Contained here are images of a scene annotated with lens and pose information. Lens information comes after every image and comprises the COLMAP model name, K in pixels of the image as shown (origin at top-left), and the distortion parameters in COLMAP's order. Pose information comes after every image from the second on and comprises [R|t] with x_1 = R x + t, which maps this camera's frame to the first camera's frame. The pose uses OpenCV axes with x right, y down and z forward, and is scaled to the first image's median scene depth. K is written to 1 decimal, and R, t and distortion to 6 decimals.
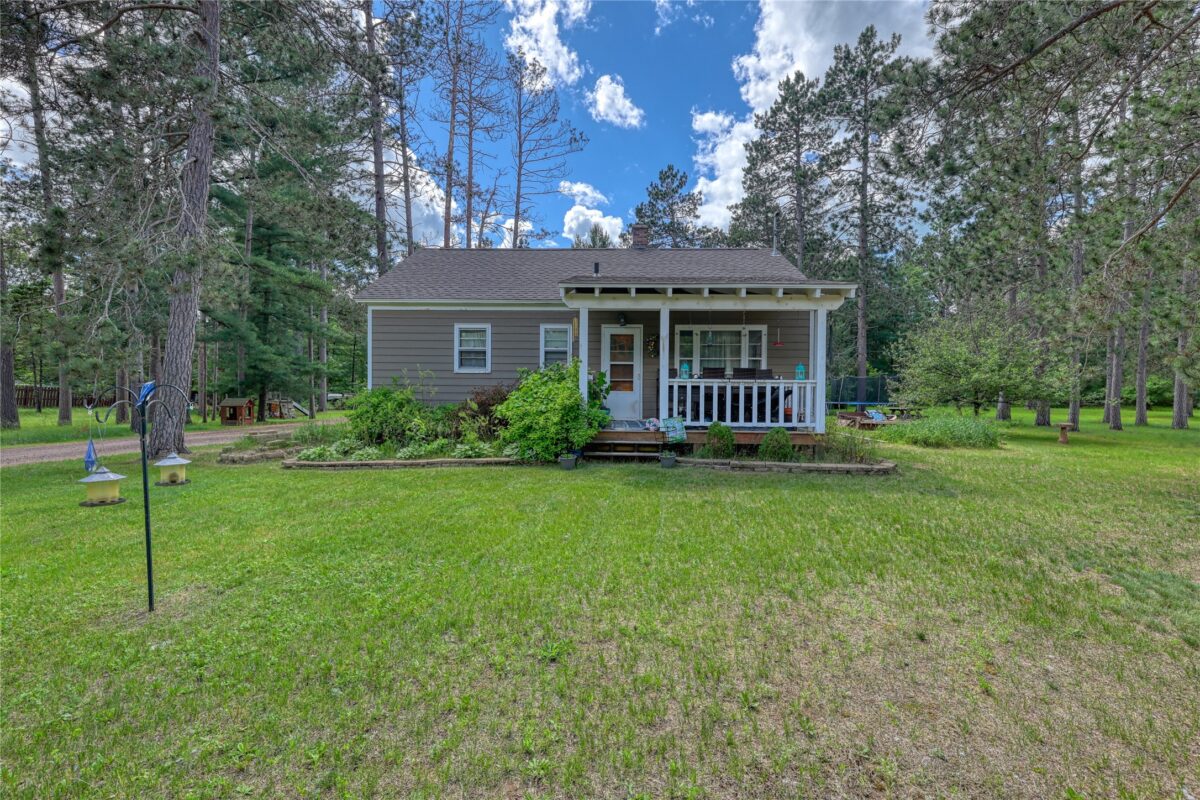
lens RADIAL K [[497.0, 0, 600.0], [0, 497.0, 400.0], [0, 0, 1]] dist [-0.003843, -0.000315]
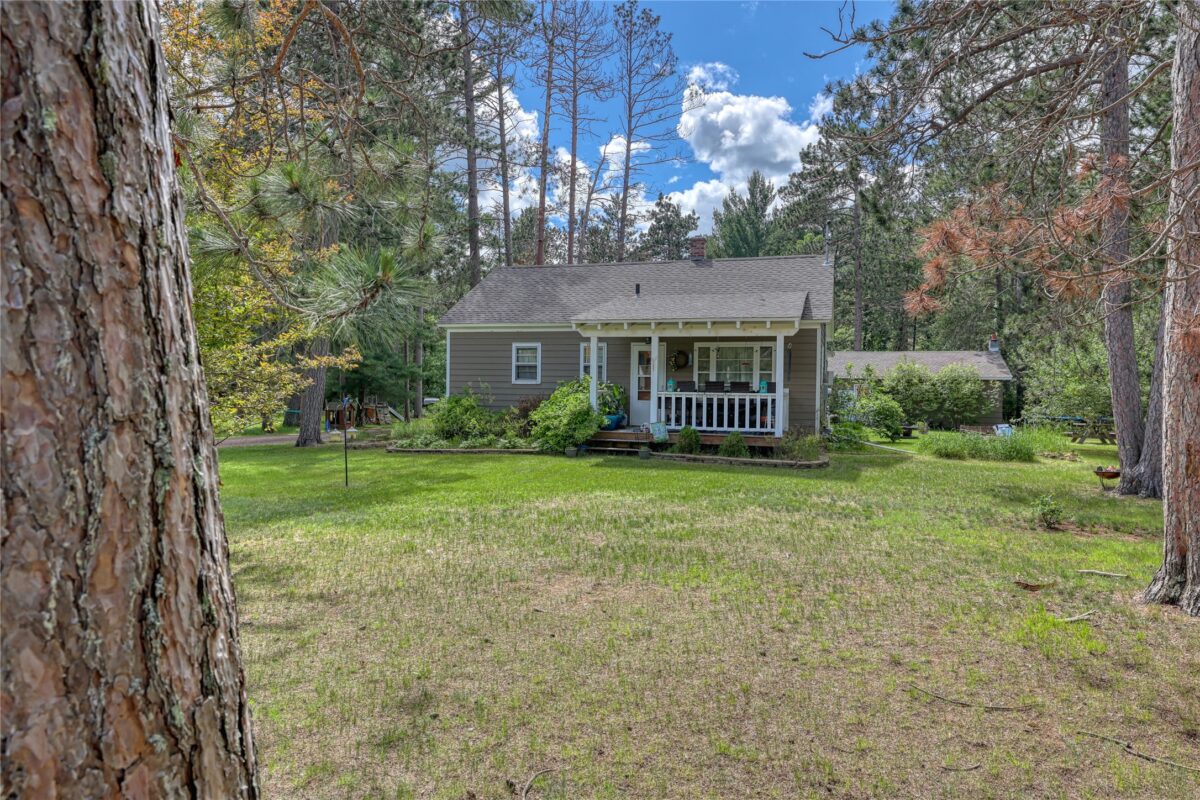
lens RADIAL K [[736.3, 0, 600.0], [0, 736.3, 400.0], [0, 0, 1]] dist [0.004338, 0.000609]
pose [[0.963380, 0.009260, -0.267978, 0.478613], [-0.012399, 0.999873, -0.010022, -0.000674], [0.267851, 0.012977, 0.963373, -0.809236]]
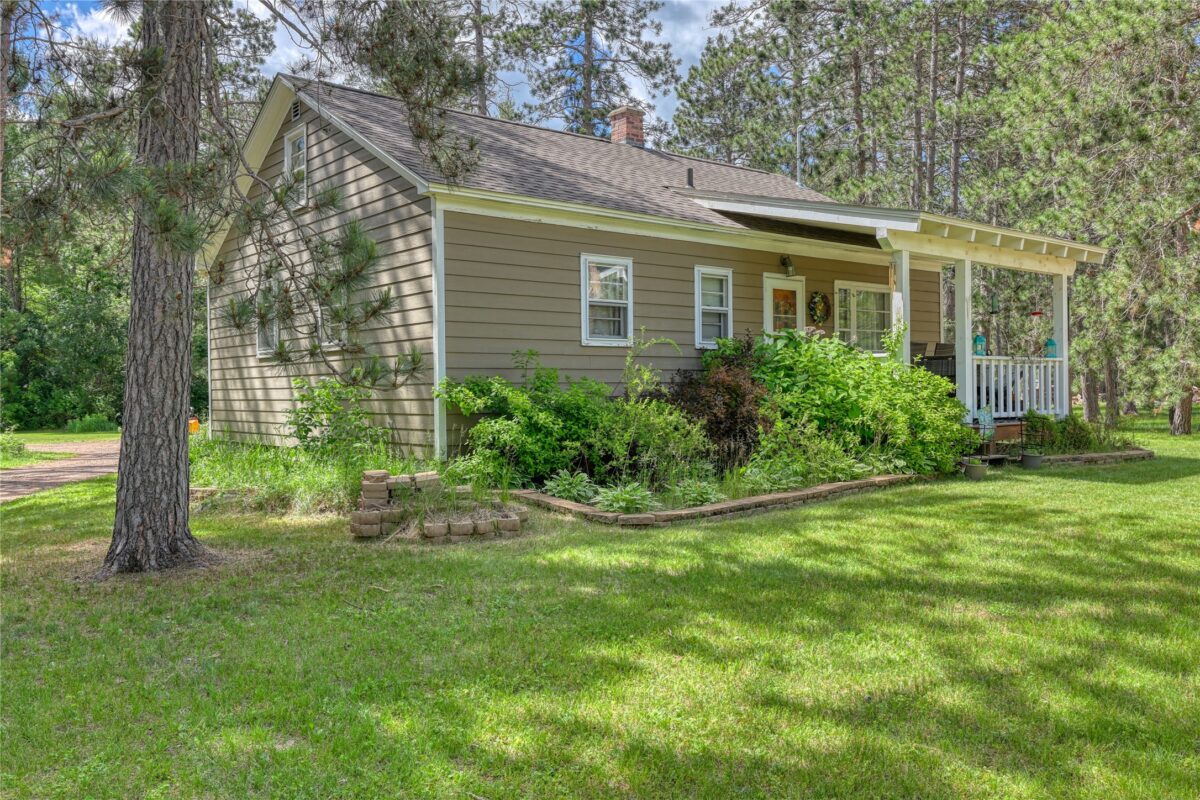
lens RADIAL K [[952.5, 0, 600.0], [0, 952.5, 400.0], [0, 0, 1]] dist [0.001074, 0.000468]
pose [[0.742504, -0.030378, 0.669153, -1.220402], [0.016135, 0.999492, 0.027471, -0.027017], [-0.669648, -0.009600, 0.742617, 0.244047]]
